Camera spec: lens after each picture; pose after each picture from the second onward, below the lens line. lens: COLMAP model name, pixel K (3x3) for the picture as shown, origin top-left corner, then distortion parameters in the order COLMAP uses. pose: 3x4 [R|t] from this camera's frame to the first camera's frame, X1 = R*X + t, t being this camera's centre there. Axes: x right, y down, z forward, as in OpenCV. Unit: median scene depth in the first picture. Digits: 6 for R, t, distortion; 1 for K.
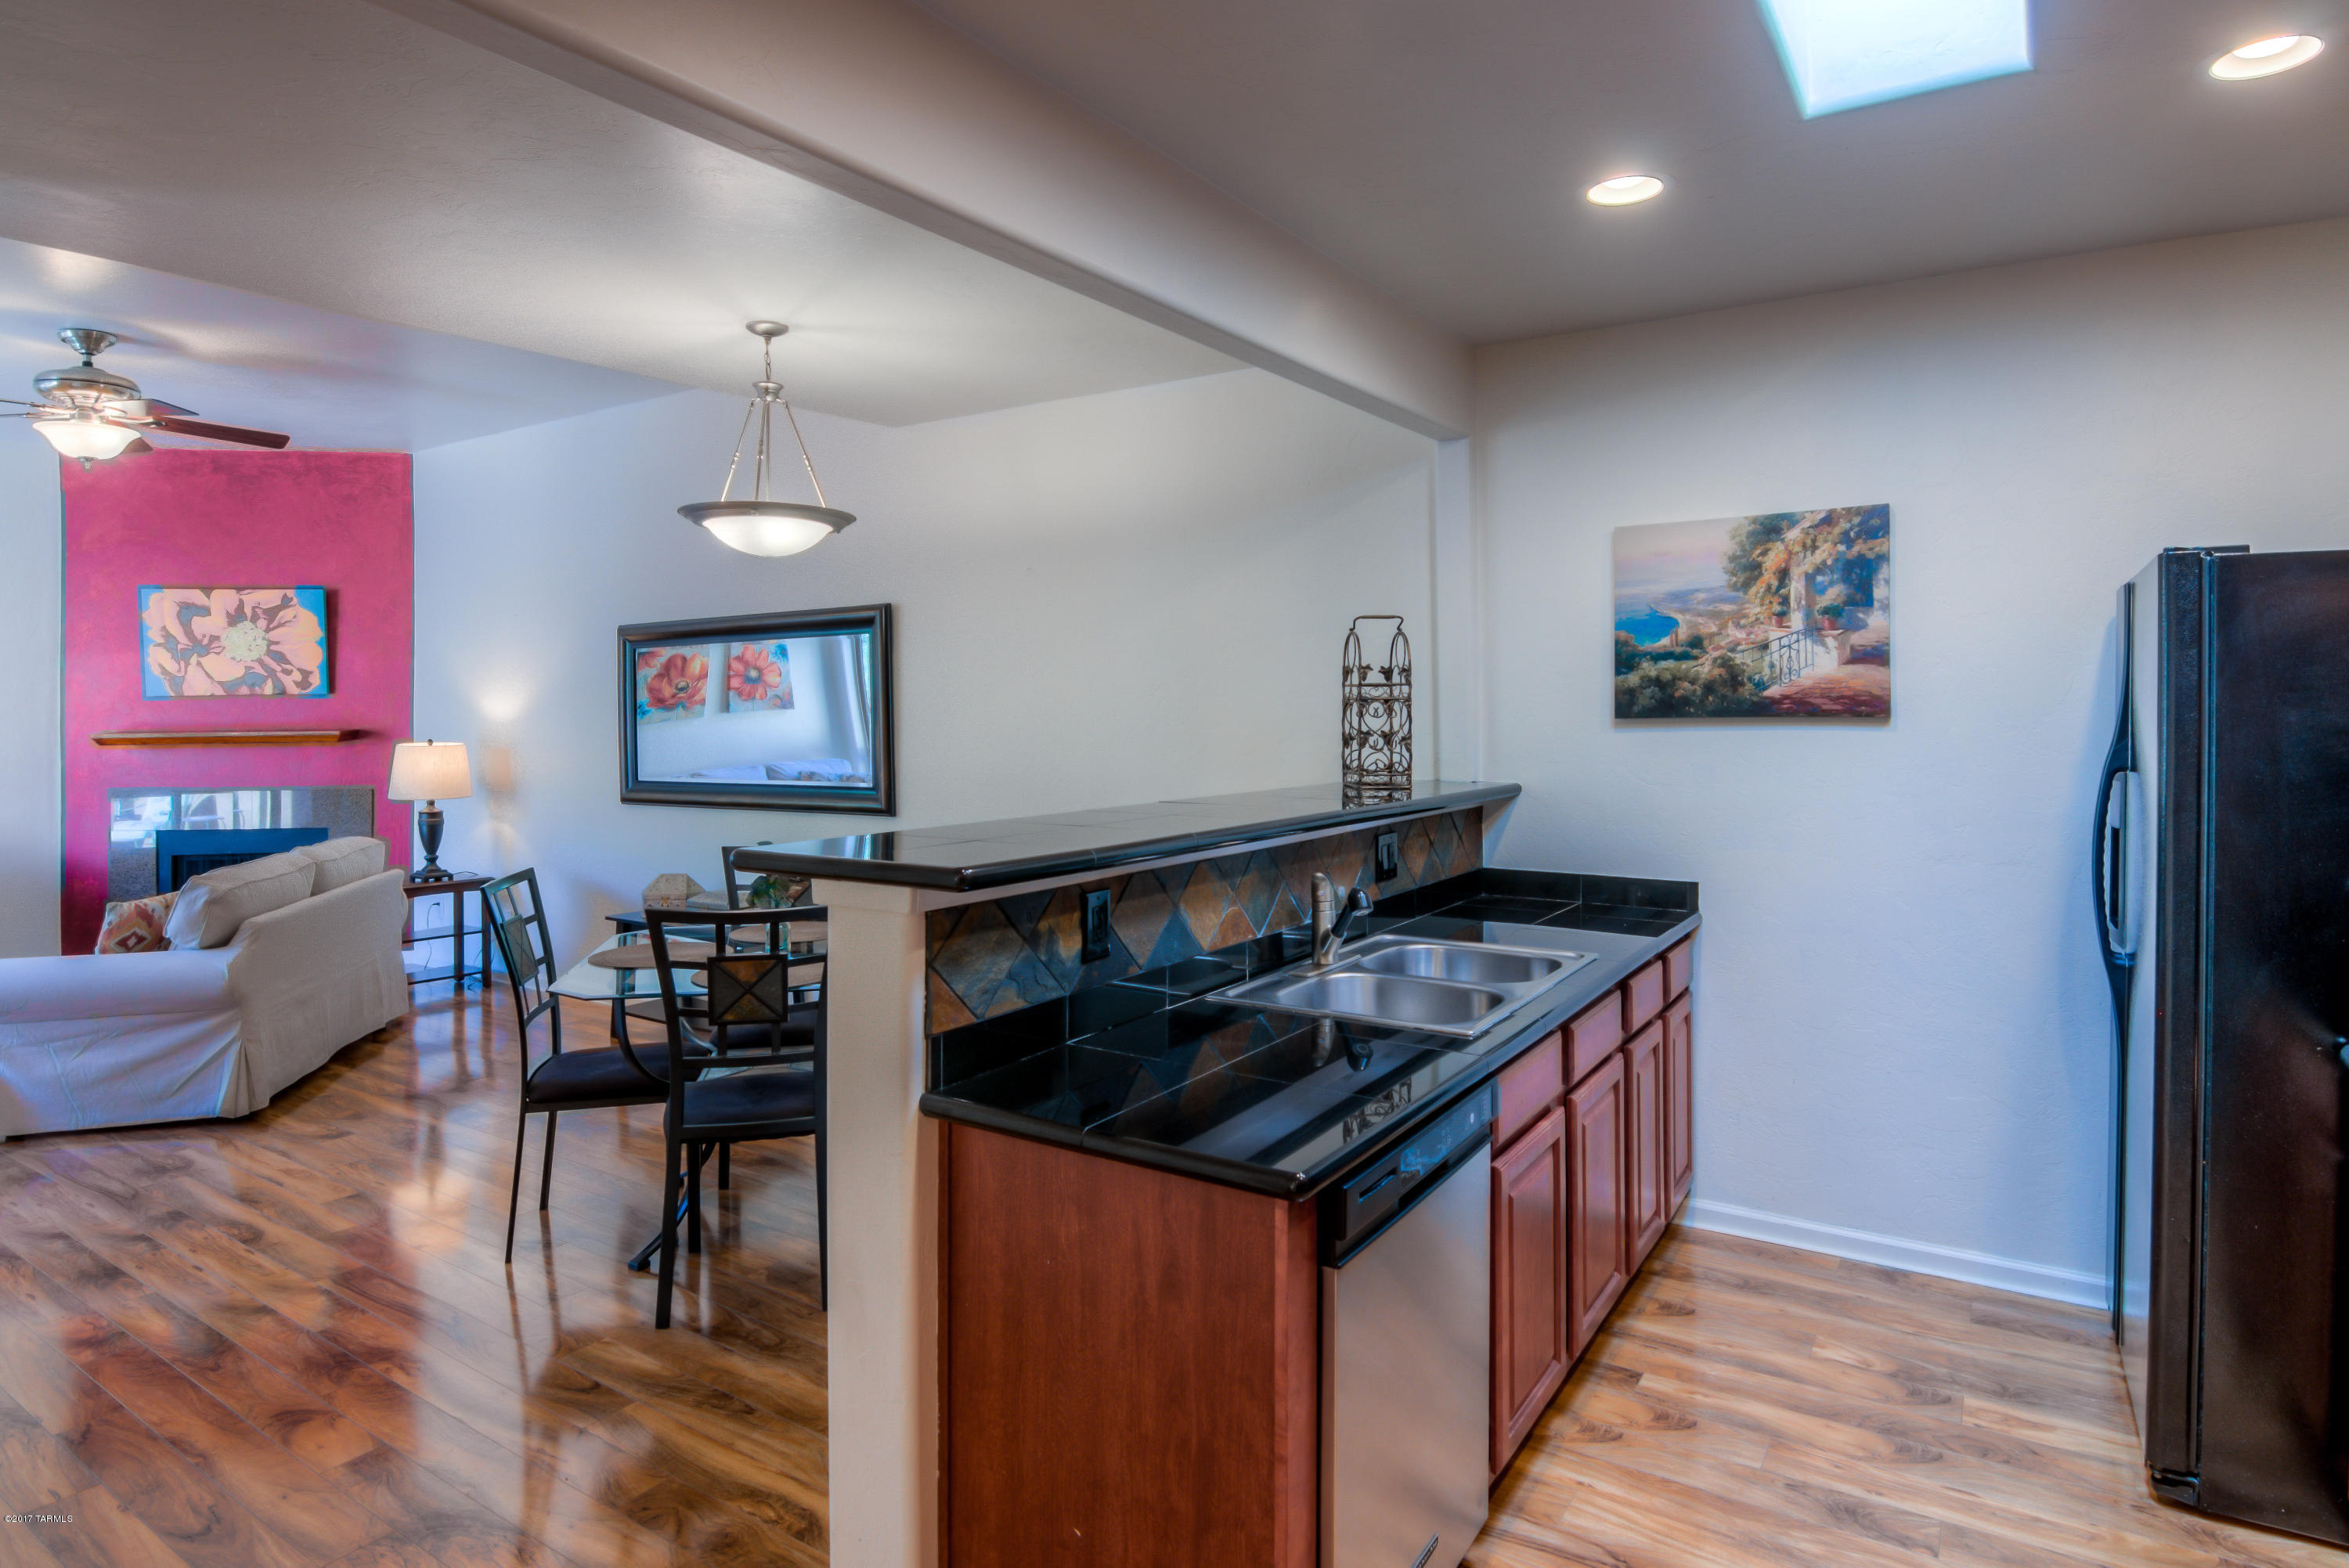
lens RADIAL K [[1275.5, 0, 1202.2], [0, 1275.5, 710.3], [0, 0, 1]] dist [0.000120, -0.013608]
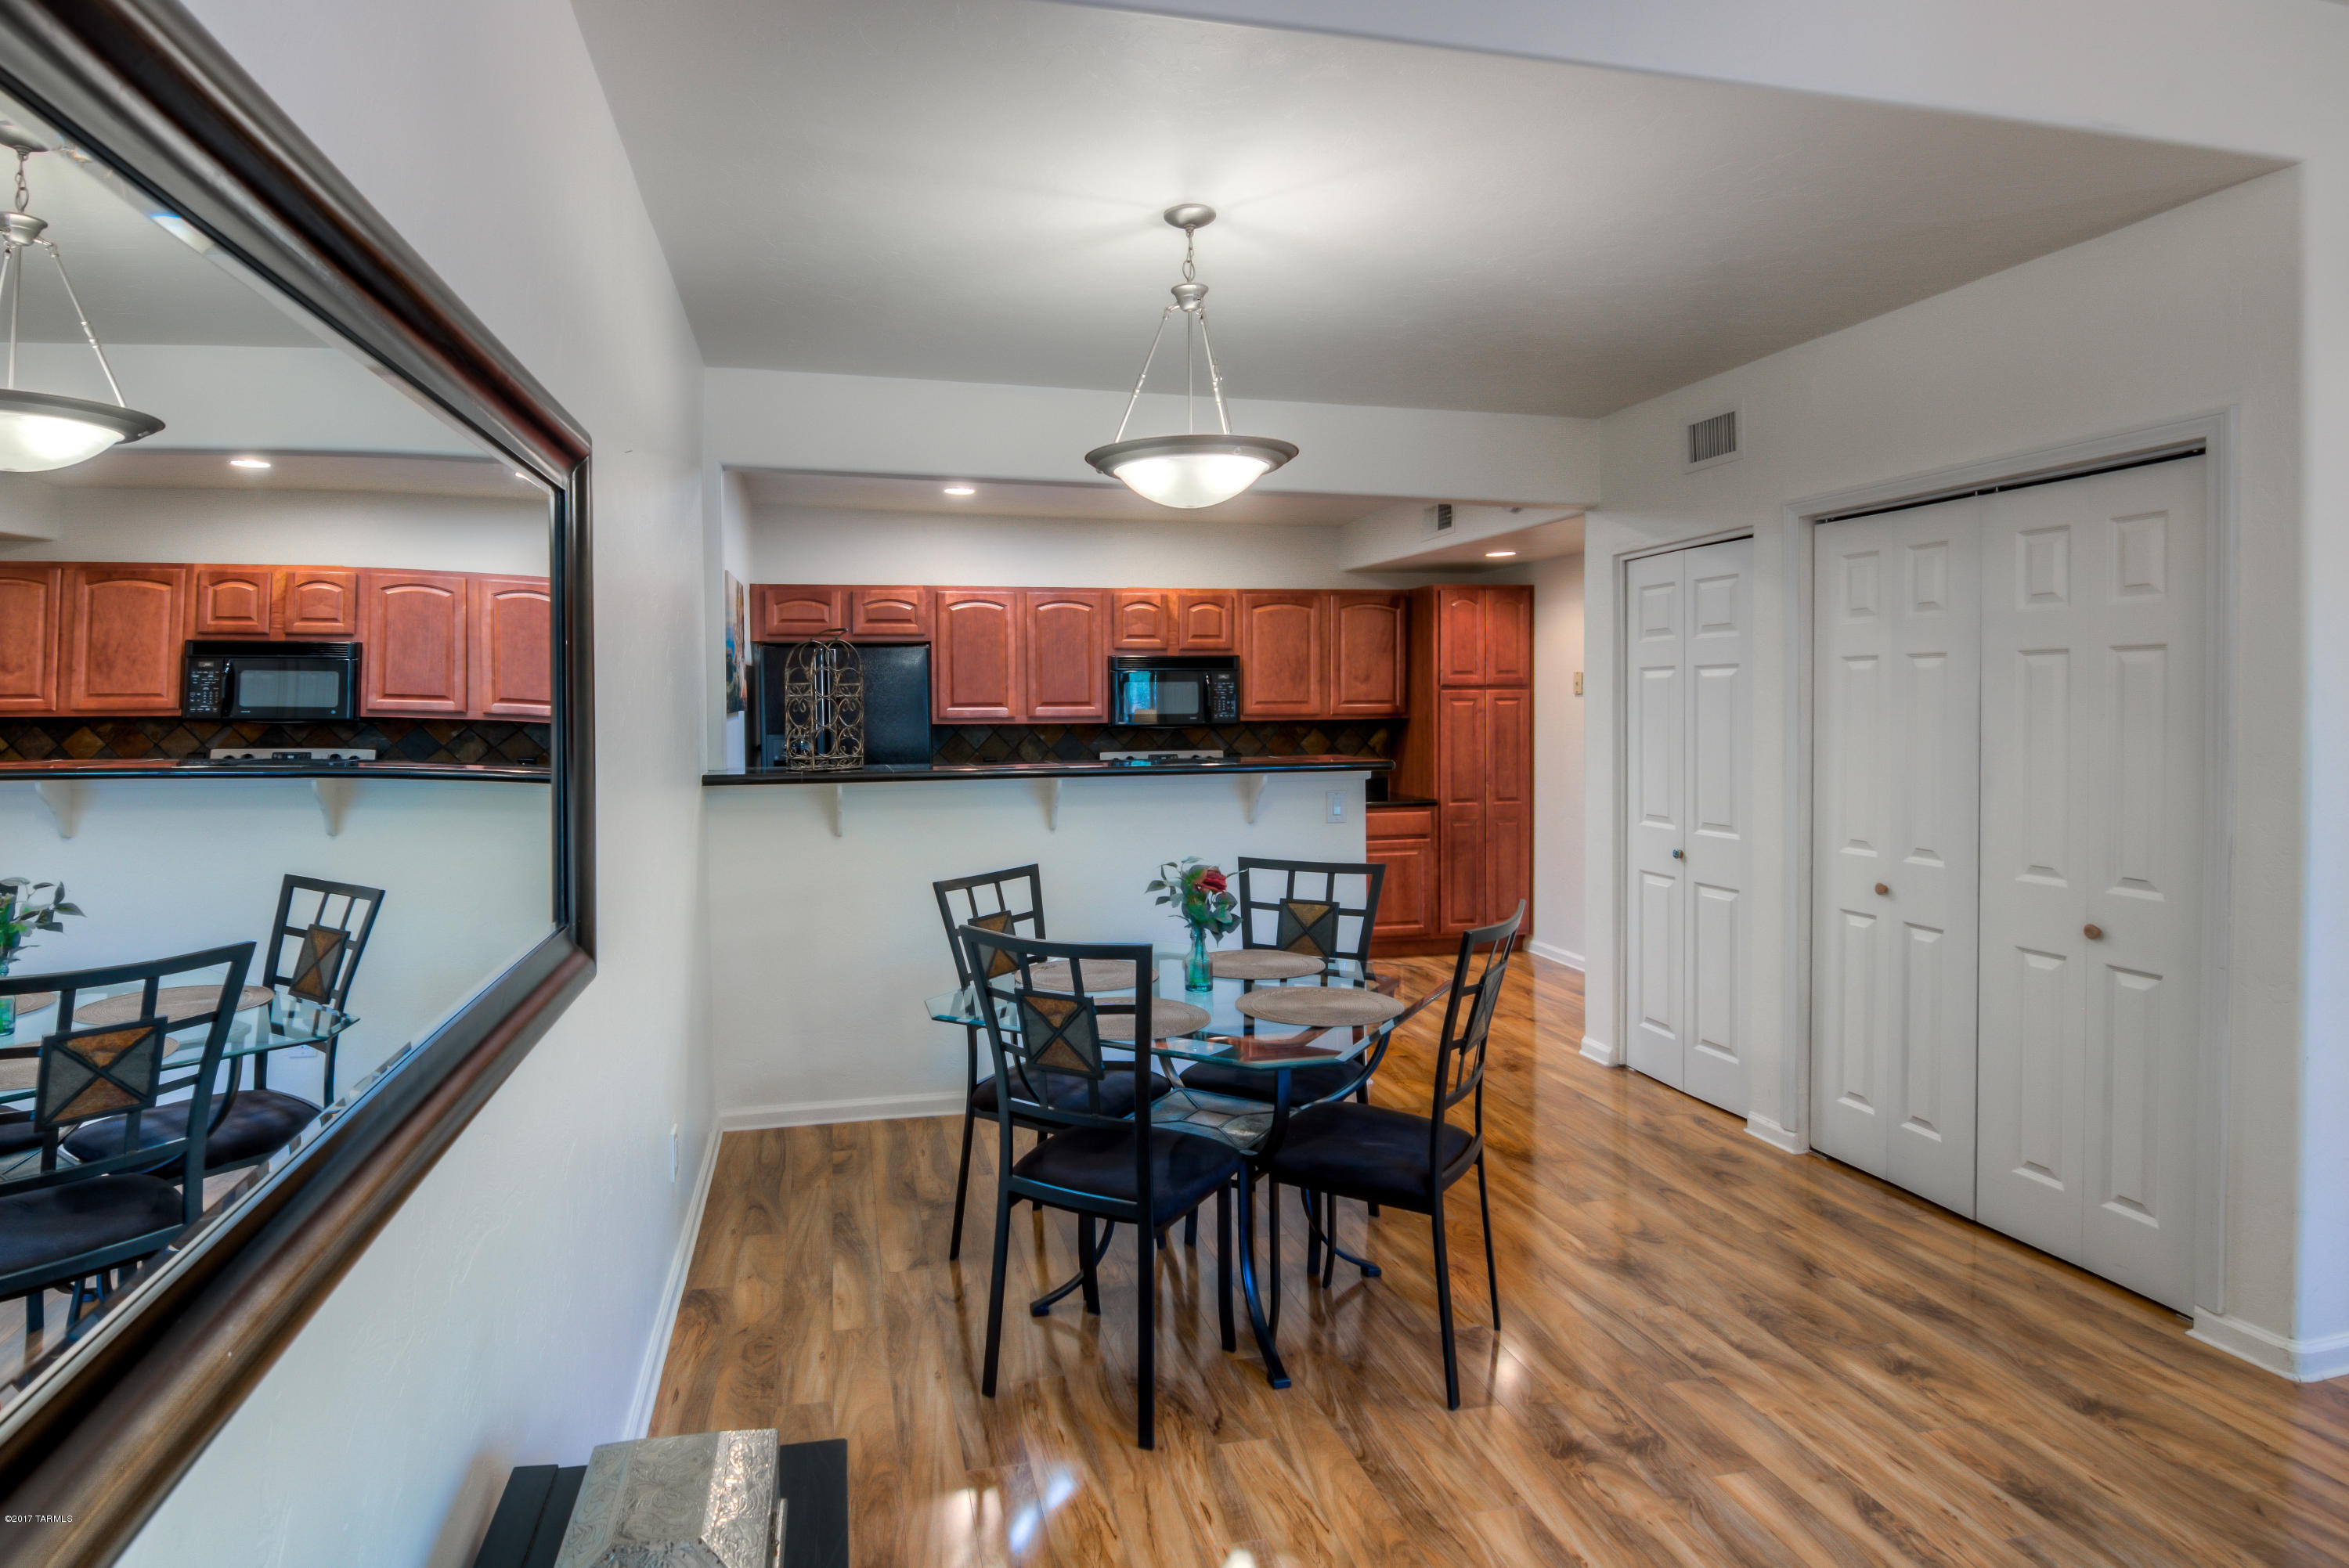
lens RADIAL K [[1219.8, 0, 1117.5], [0, 1219.8, 733.0], [0, 0, 1]] dist [0.027710, -0.032058]
pose [[-0.710935, -0.008846, 0.703202, -1.078313], [0.011401, 0.999644, 0.024102, 0.002295], [-0.703165, 0.025153, -0.710581, 2.013442]]
